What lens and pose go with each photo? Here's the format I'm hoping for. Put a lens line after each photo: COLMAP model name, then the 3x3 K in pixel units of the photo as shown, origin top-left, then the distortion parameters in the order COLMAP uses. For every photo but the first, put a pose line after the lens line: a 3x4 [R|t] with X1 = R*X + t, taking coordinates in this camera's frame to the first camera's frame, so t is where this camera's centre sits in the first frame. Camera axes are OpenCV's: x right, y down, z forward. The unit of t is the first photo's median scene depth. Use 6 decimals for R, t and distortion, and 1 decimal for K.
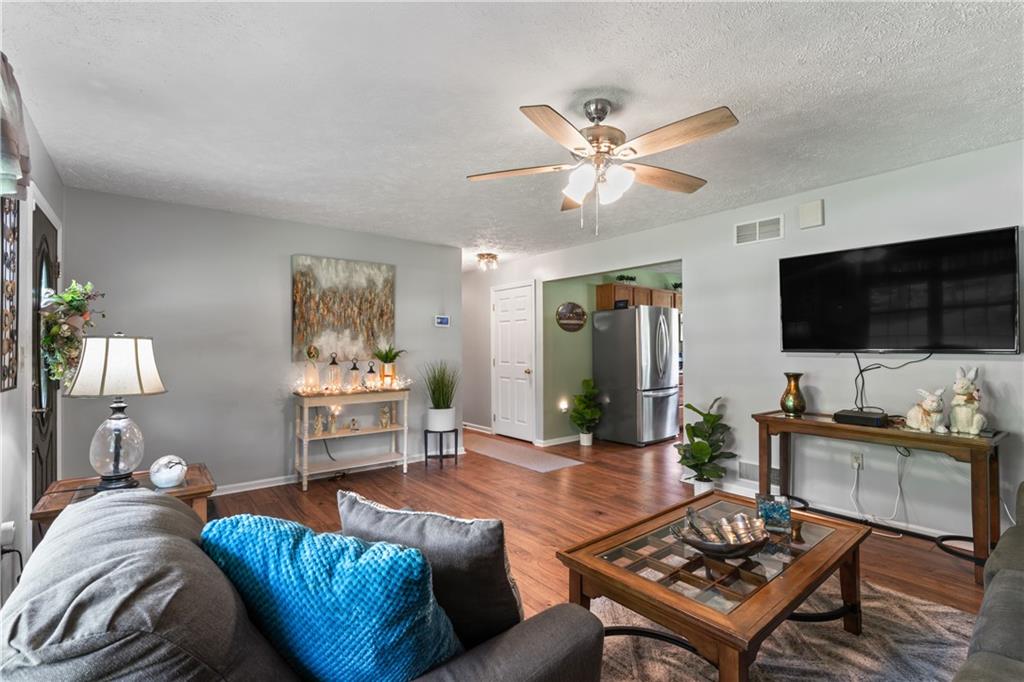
lens RADIAL K [[469.3, 0, 510.6], [0, 469.3, 348.2], [0, 0, 1]] dist [-0.001795, -0.000211]
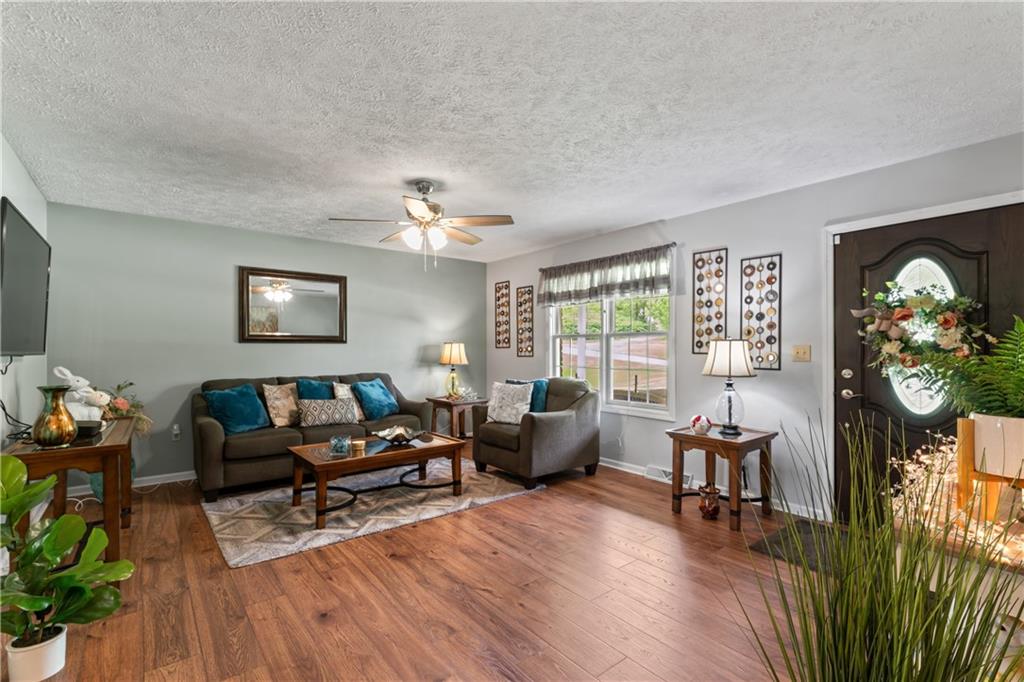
lens RADIAL K [[469.3, 0, 510.6], [0, 469.3, 348.2], [0, 0, 1]] dist [-0.001795, -0.000211]
pose [[-0.999994, 0.003471, -0.000516, -0.042533], [0.003472, 0.999994, -0.000468, 0.001984], [0.000514, -0.000470, -1.000000, 1.300423]]
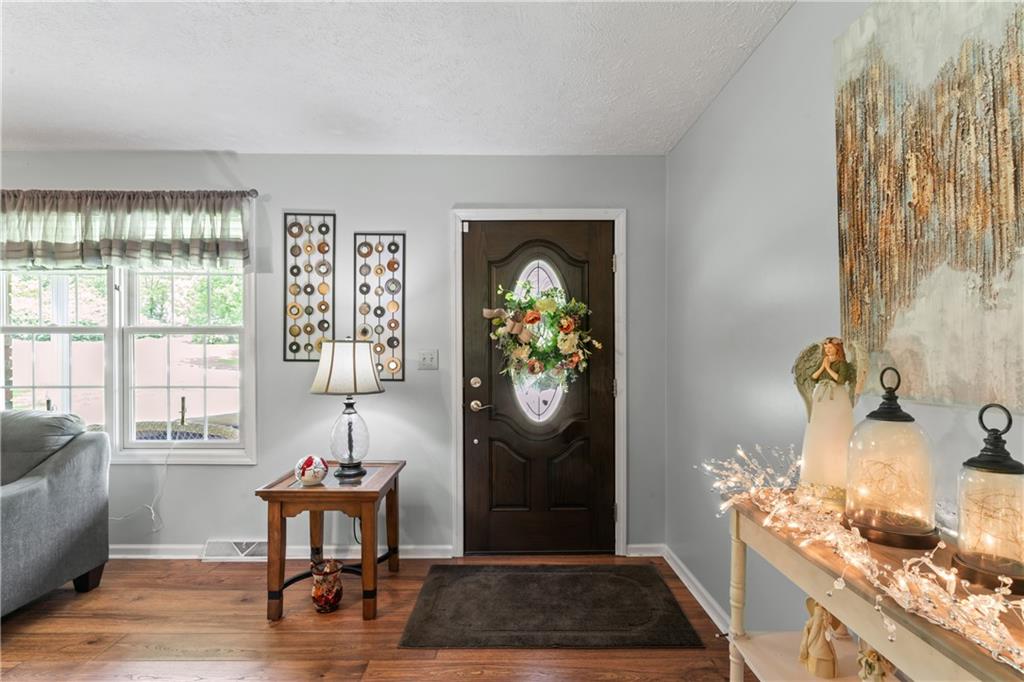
lens RADIAL K [[477.9, 0, 512.5], [0, 477.9, 359.4], [0, 0, 1]] dist [-0.003642, 0.000247]
pose [[-0.613271, 0.011963, -0.789782, -0.084568], [0.001130, 0.999898, 0.014268, 0.002625], [0.789872, 0.007858, -0.613222, 1.007100]]
